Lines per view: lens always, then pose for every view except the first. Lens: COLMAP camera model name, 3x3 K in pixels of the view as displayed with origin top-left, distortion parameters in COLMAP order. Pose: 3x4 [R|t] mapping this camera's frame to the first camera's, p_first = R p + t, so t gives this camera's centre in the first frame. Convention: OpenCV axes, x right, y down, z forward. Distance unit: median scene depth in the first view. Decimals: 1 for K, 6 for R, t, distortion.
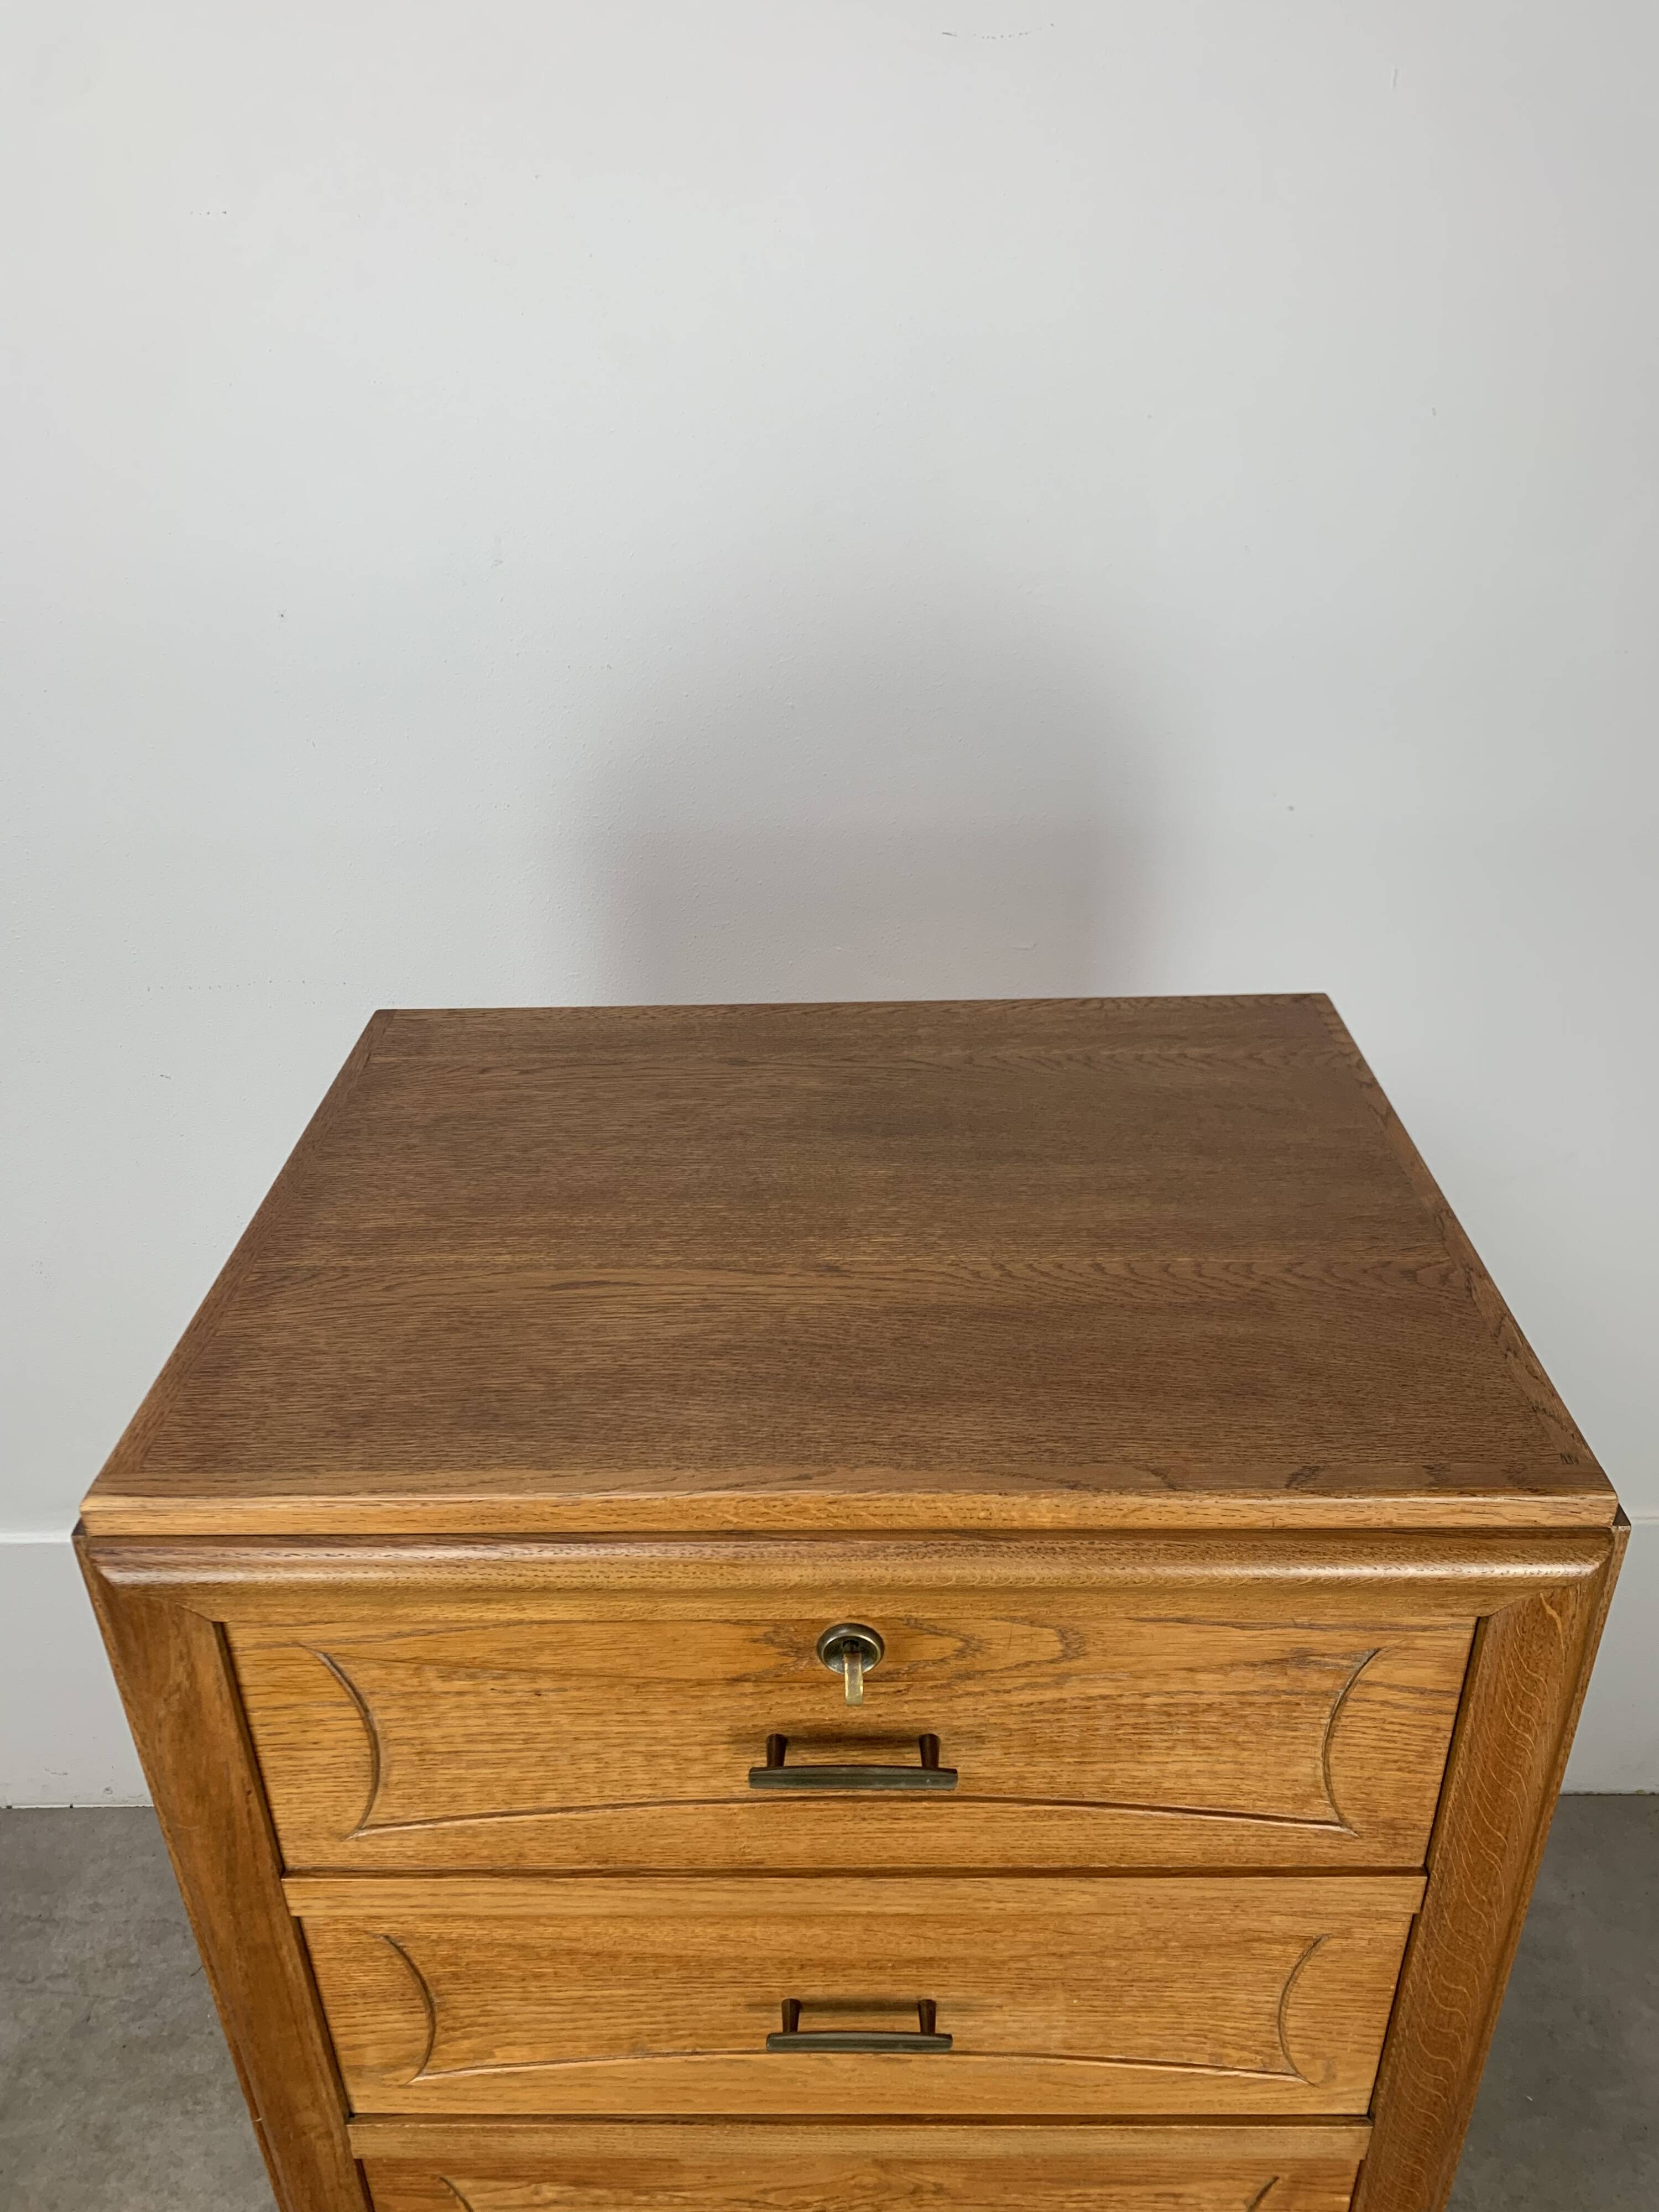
lens RADIAL K [[1666.4, 0, 853.4], [0, 1666.4, 1091.6], [0, 0, 1]] dist [0.031282, -0.030740]
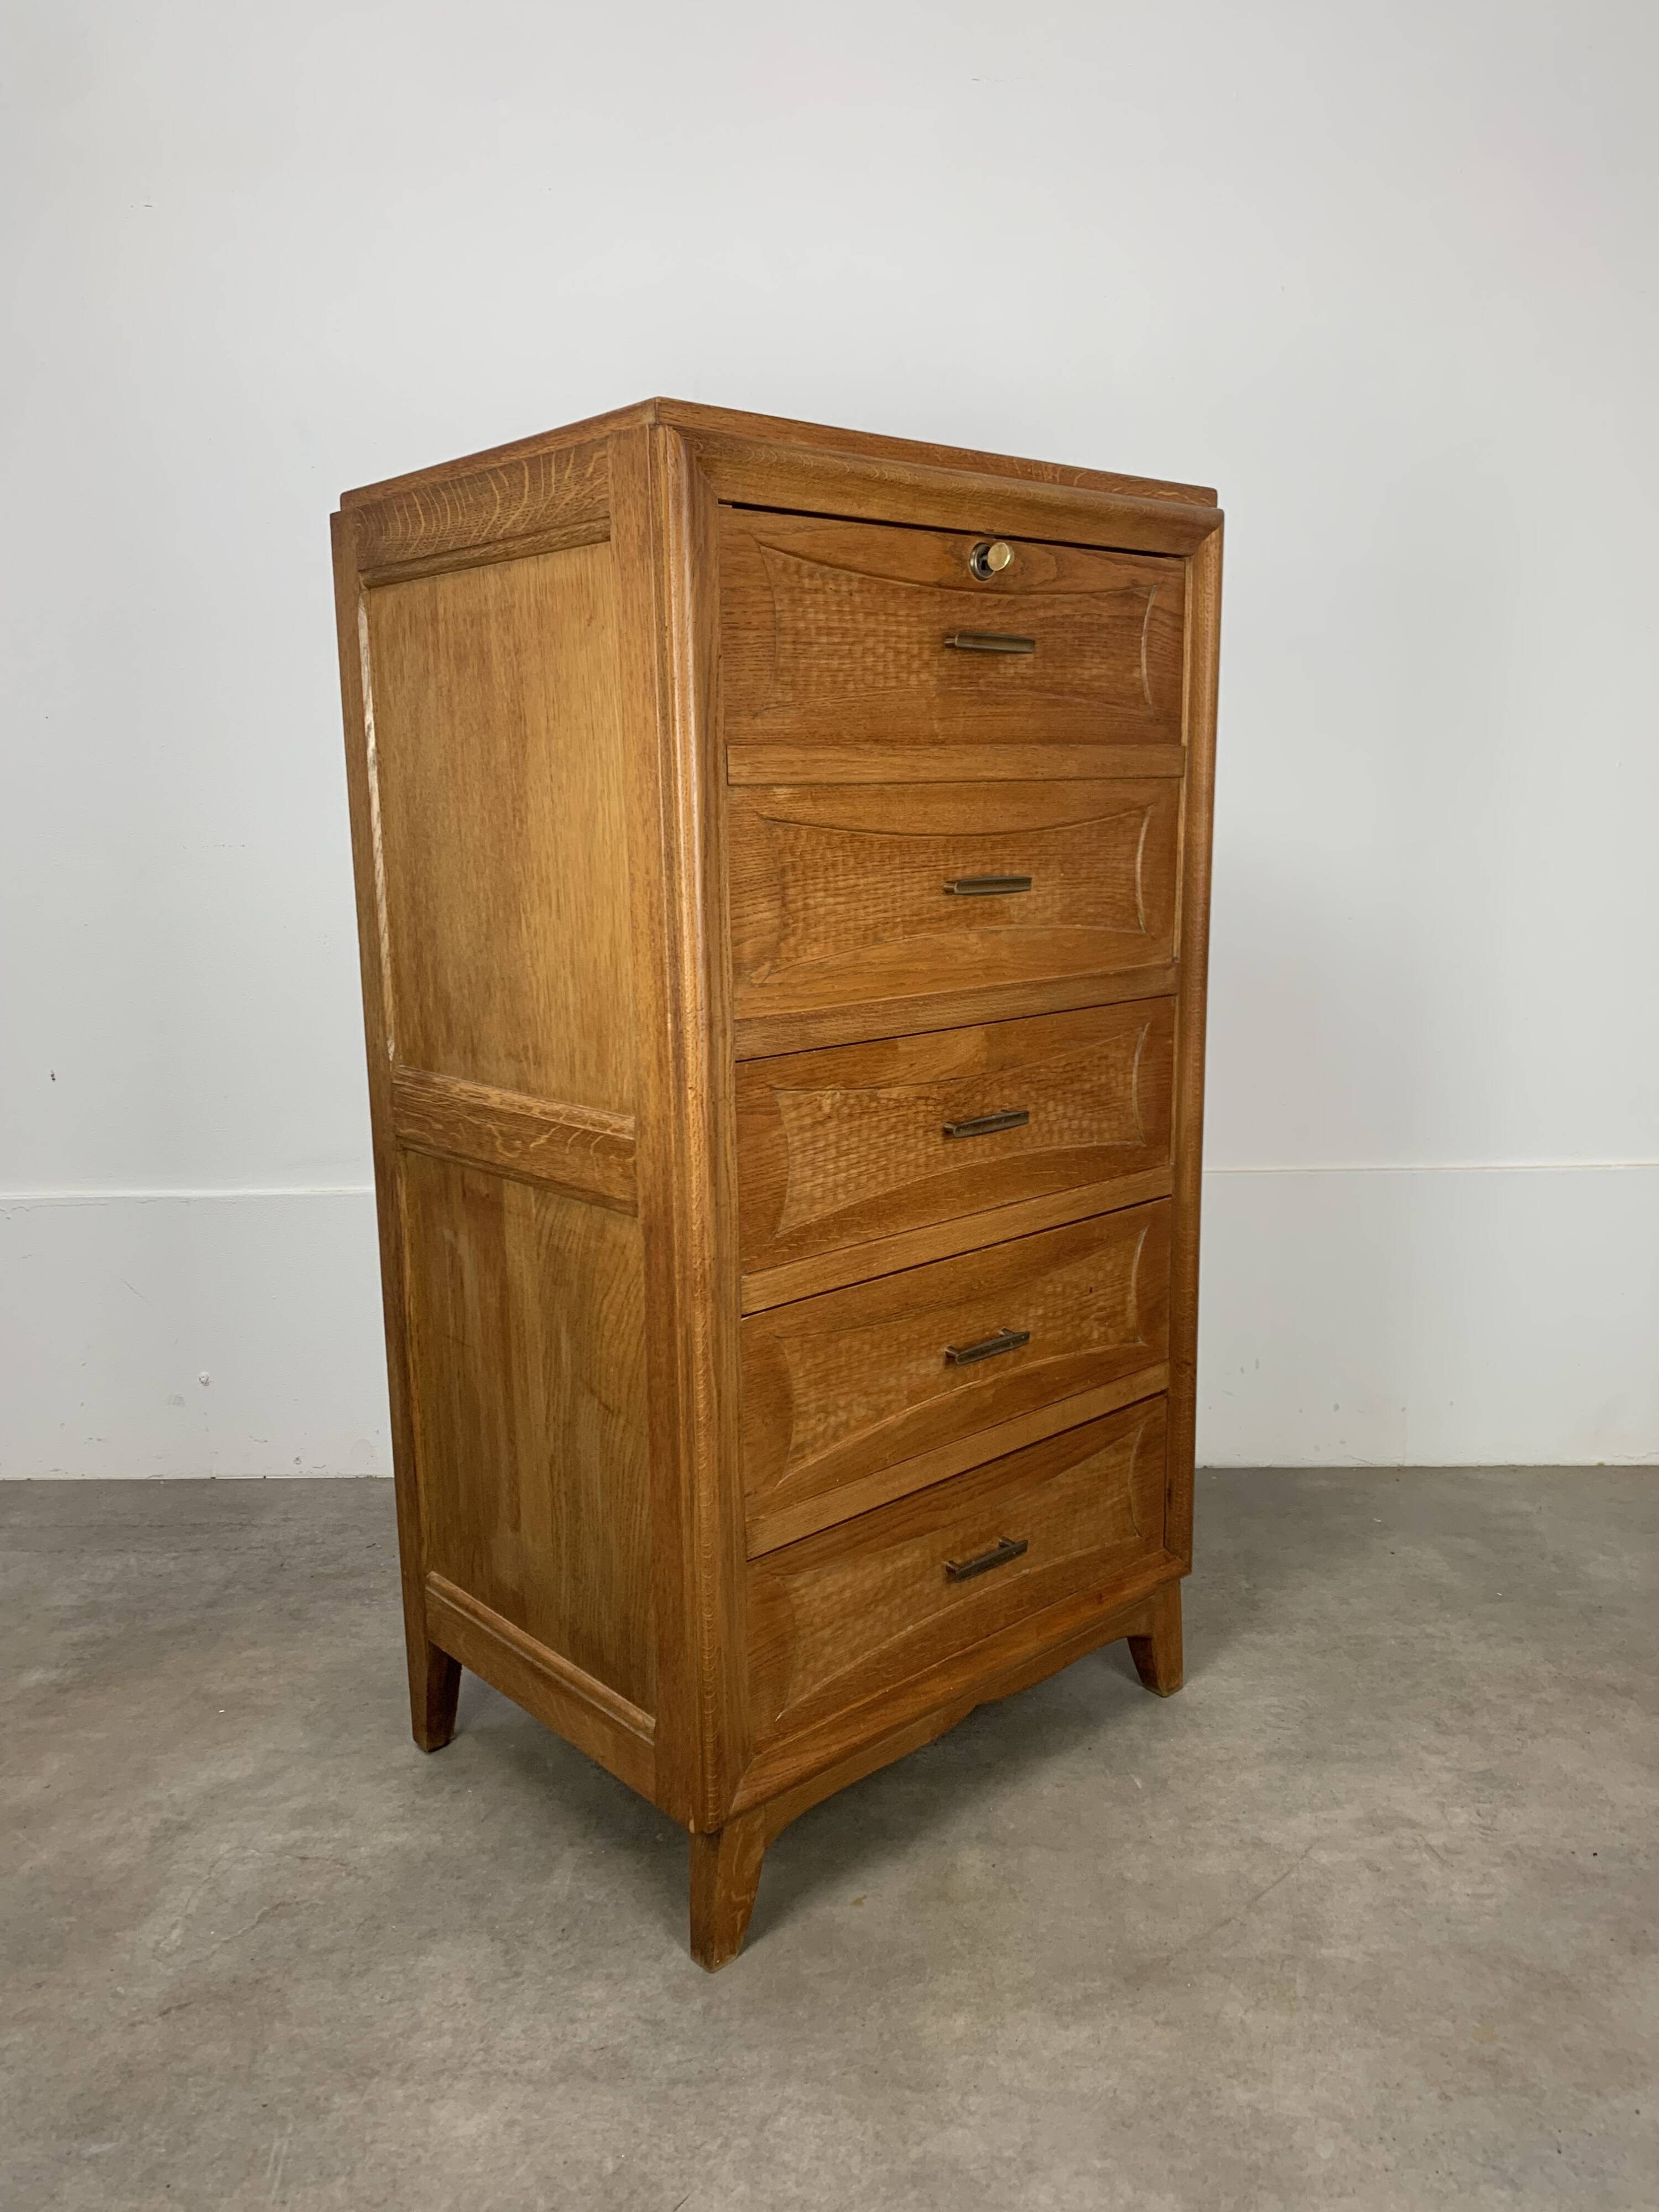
lens RADIAL K [[1666.4, 0, 842.2], [0, 1666.4, 1094.1], [0, 0, 1]] dist [0.031282, -0.030740]
pose [[0.739859, -0.123812, 0.661271, -1.367096], [0.323329, 0.927400, -0.188114, 1.137169], [-0.589973, 0.352986, 0.726177, -0.044631]]
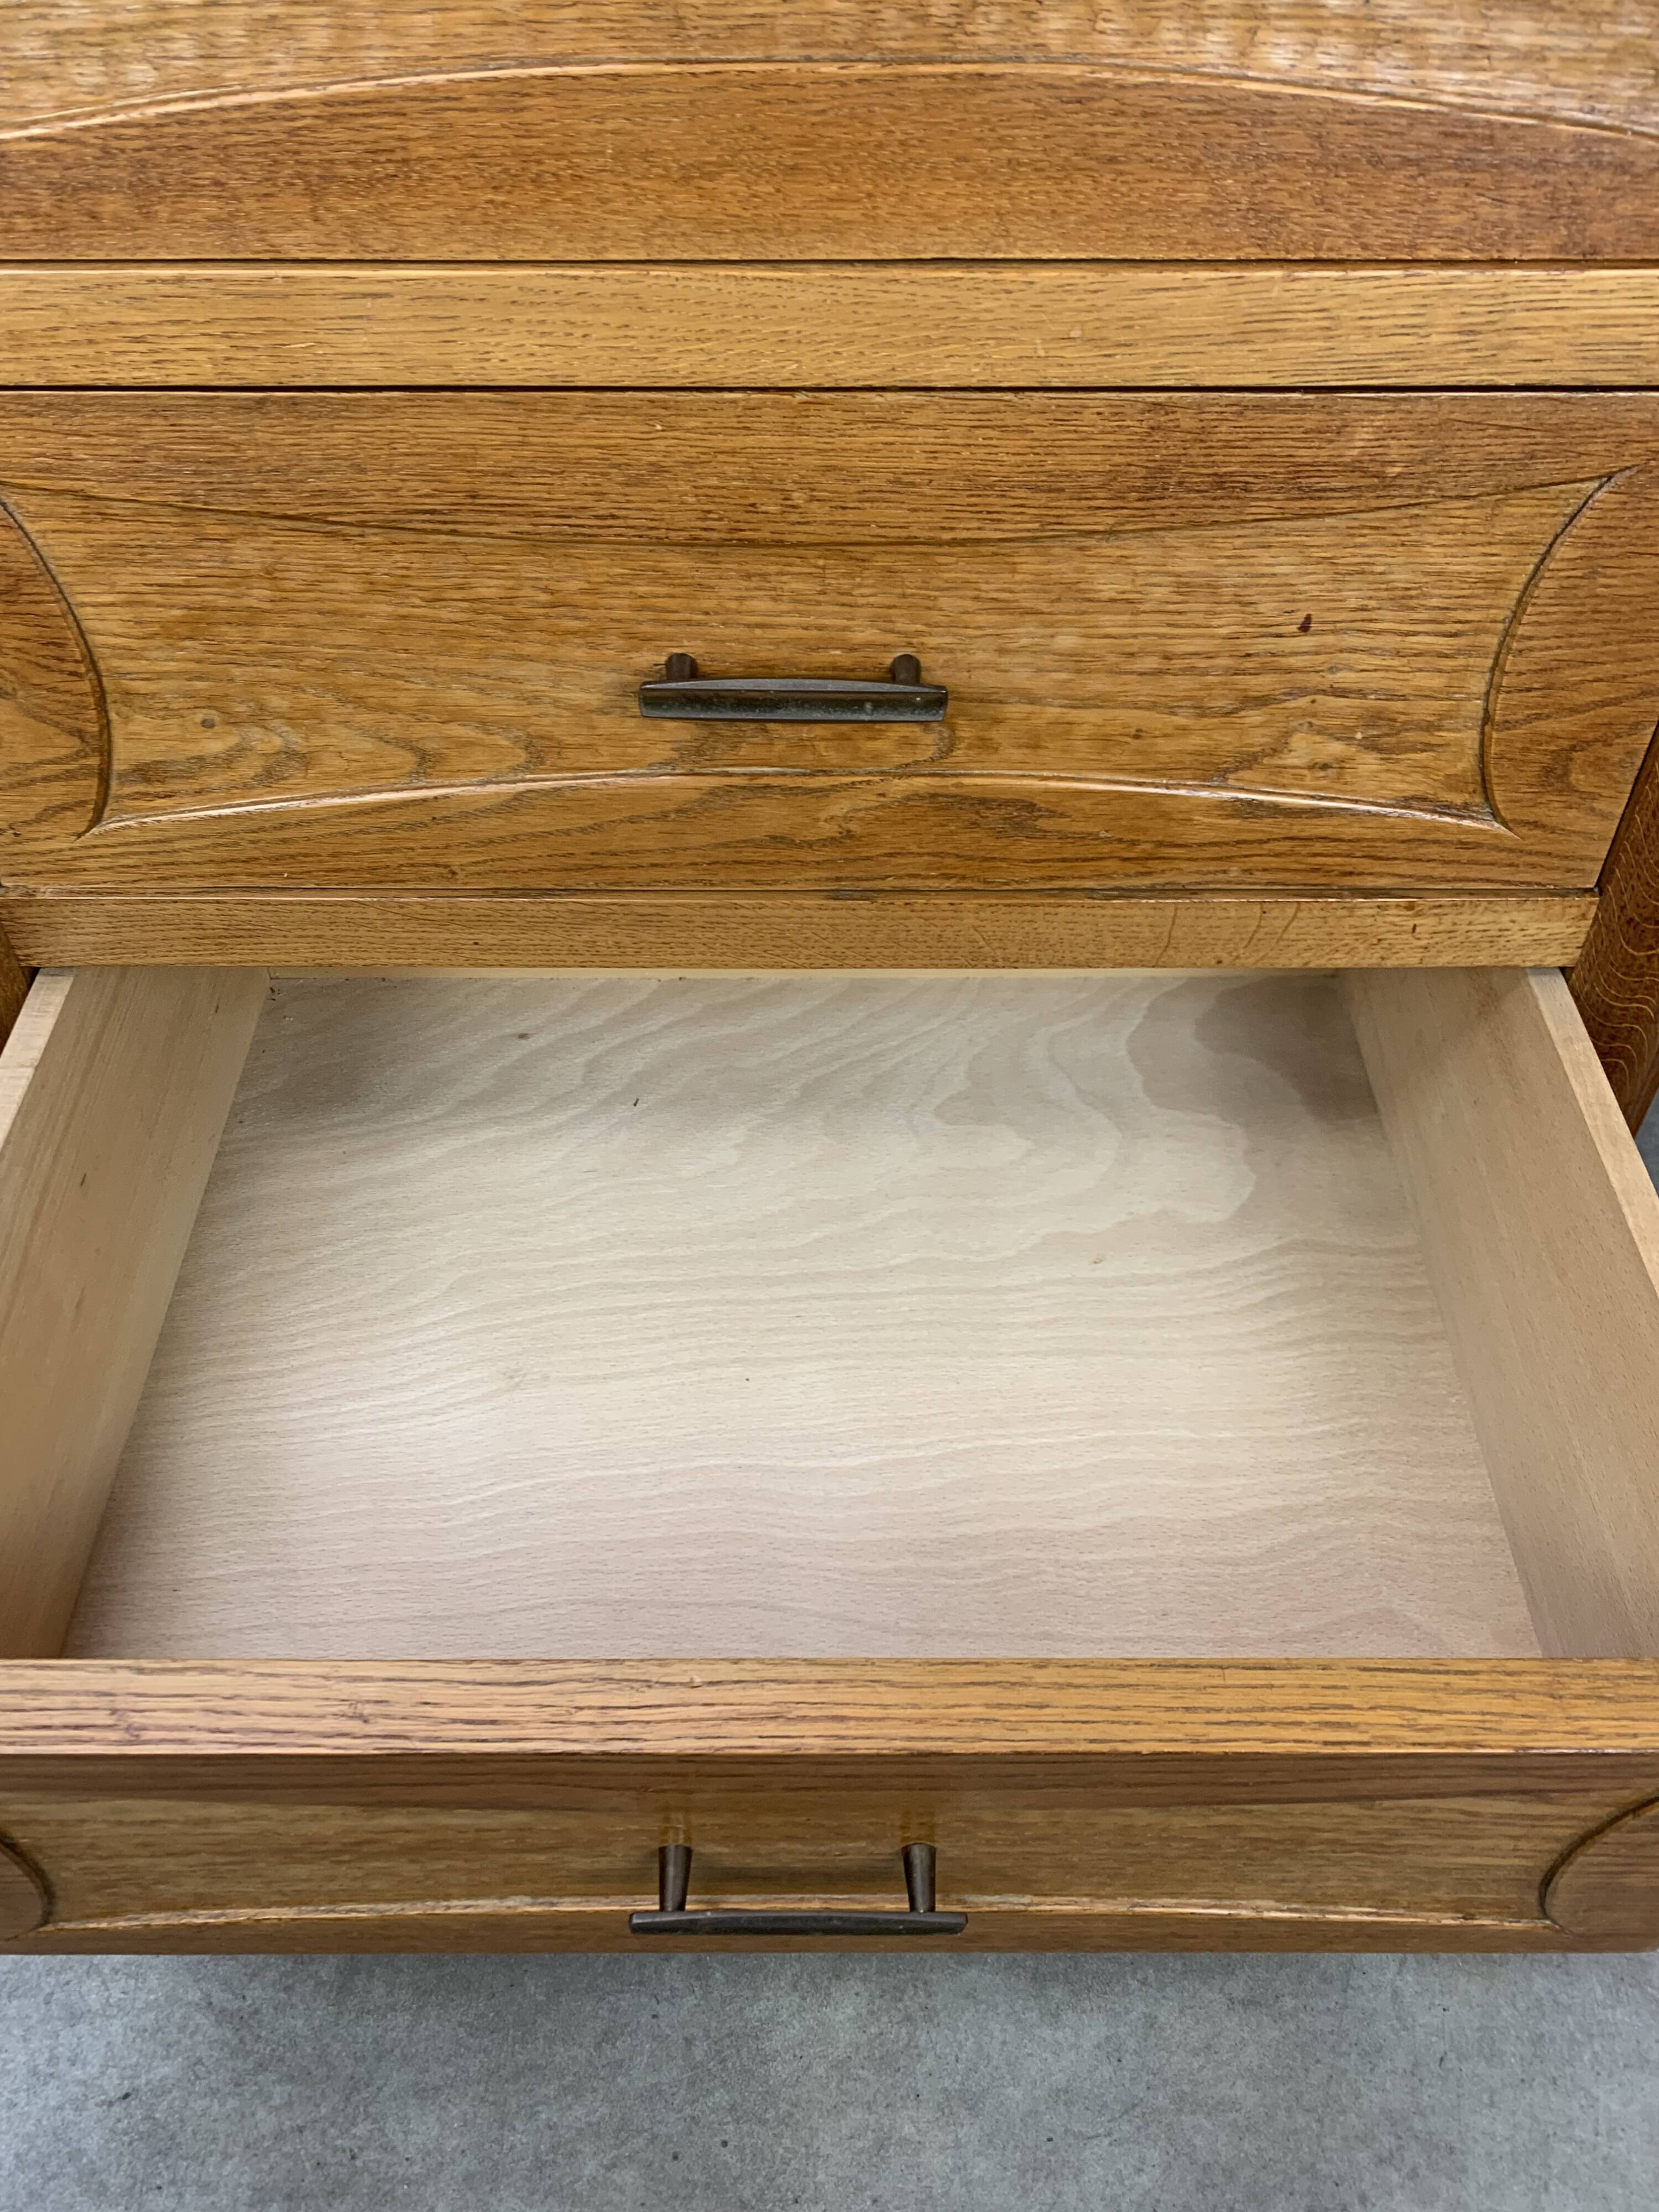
lens RADIAL K [[1666.4, 0, 817.7], [0, 1666.4, 1072.2], [0, 0, 1]] dist [0.031282, -0.030740]
pose [[0.999933, 0.003833, 0.010965, 0.010373], [-0.006570, 0.965120, 0.261724, 1.071229], [-0.009579, -0.261779, 0.965080, 0.677225]]
